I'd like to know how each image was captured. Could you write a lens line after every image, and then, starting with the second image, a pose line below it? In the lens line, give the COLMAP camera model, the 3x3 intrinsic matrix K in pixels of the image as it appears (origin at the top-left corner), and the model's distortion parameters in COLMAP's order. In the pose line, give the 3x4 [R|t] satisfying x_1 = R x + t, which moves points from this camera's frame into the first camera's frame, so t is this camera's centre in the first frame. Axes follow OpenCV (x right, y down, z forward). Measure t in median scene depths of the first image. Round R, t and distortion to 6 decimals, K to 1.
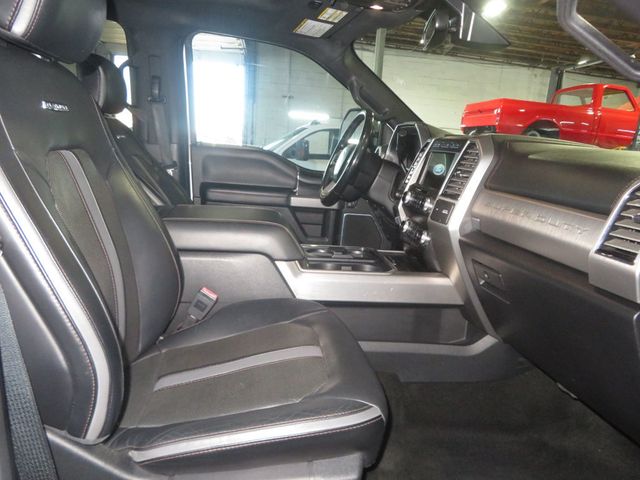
lens RADIAL K [[462.0, 0, 320.0], [0, 462.0, 240.0], [0, 0, 1]] dist [-0.002498, 0.000612]
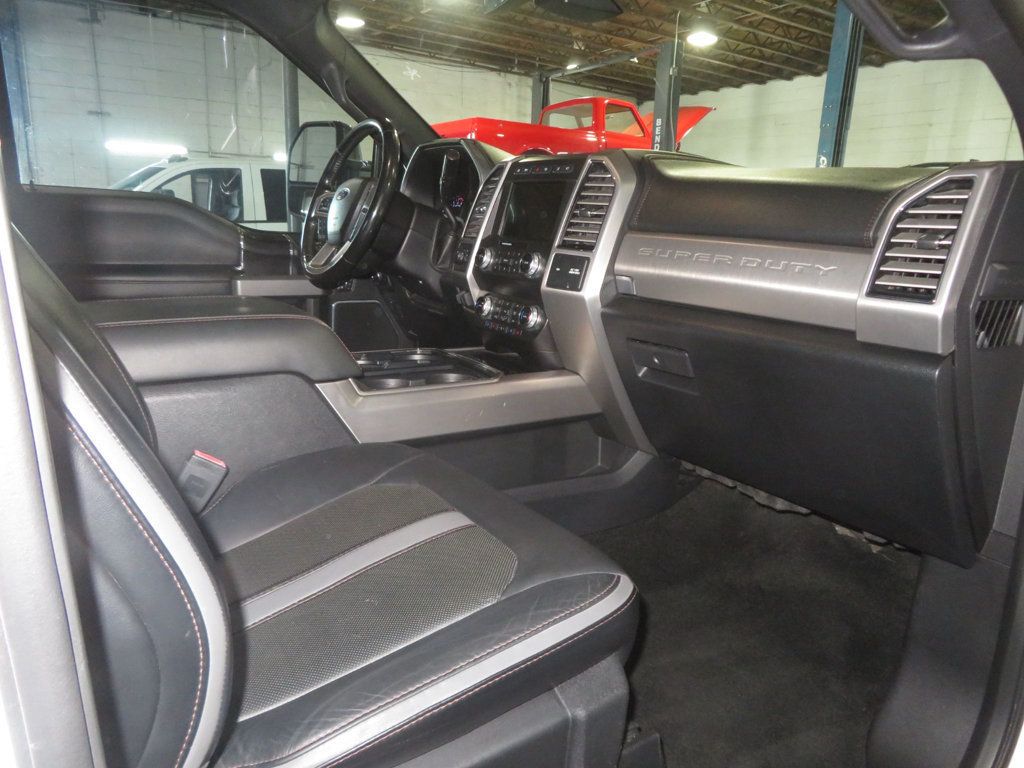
lens RADIAL K [[733.5, 0, 496.1], [0, 733.5, 383.4], [0, 0, 1]] dist [0.003086, 0.002182]
pose [[0.909873, -0.133223, 0.392917, -0.221218], [0.115212, 0.990928, 0.069190, 0.008530], [-0.398570, -0.017685, 0.916967, 0.094435]]
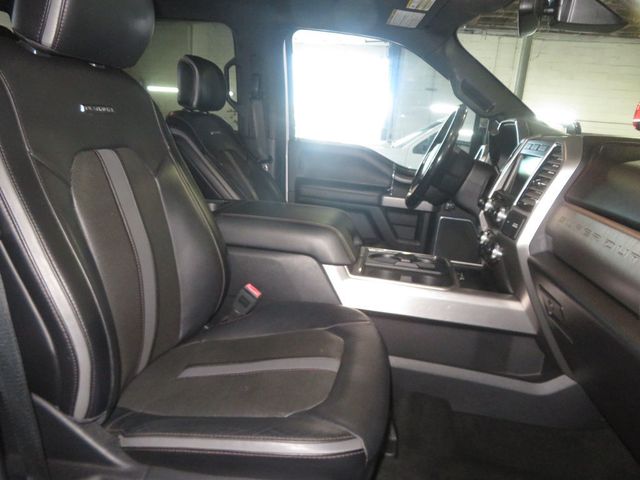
lens RADIAL K [[462.0, 0, 320.0], [0, 462.0, 240.0], [0, 0, 1]] dist [-0.002498, 0.000612]
pose [[0.952588, 0.076448, -0.294502, 0.159872], [-0.072201, 0.997070, 0.025285, -0.026047], [0.295572, -0.002822, 0.955316, 0.062669]]
